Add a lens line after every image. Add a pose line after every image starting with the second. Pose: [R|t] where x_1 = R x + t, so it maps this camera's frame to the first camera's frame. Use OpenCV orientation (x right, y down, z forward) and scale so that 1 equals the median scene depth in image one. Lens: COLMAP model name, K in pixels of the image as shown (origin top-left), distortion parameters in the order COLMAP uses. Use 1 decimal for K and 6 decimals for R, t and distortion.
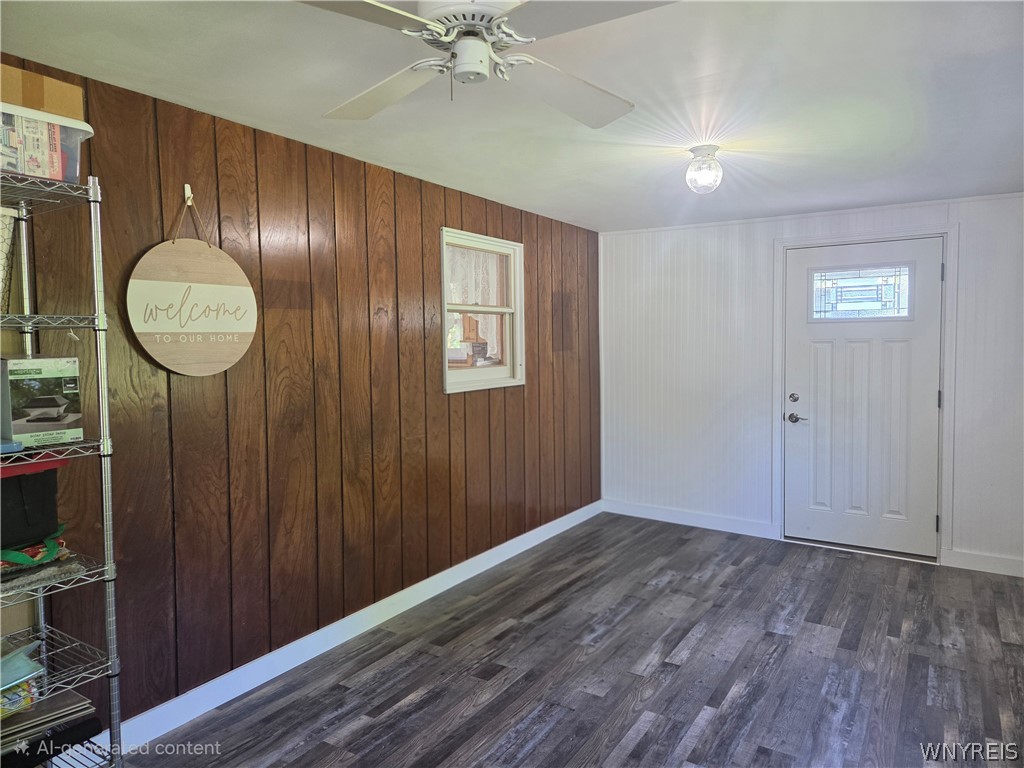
lens RADIAL K [[694.7, 0, 517.9], [0, 694.7, 378.0], [0, 0, 1]] dist [0.035786, -0.005516]
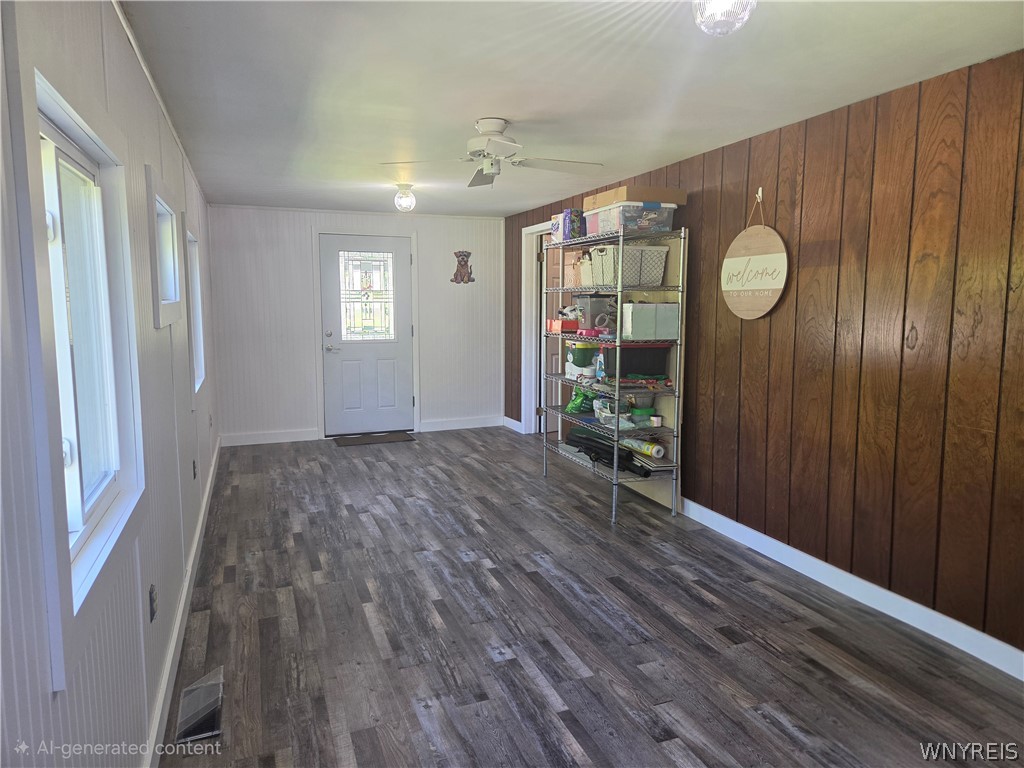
lens RADIAL K [[694.7, 0, 517.6], [0, 694.7, 382.2], [0, 0, 1]] dist [0.035786, -0.005516]
pose [[-0.605282, 0.103694, -0.789228, 0.923293], [-0.036800, 0.986774, 0.157872, -0.077999], [0.795160, 0.124601, -0.593460, 1.361726]]
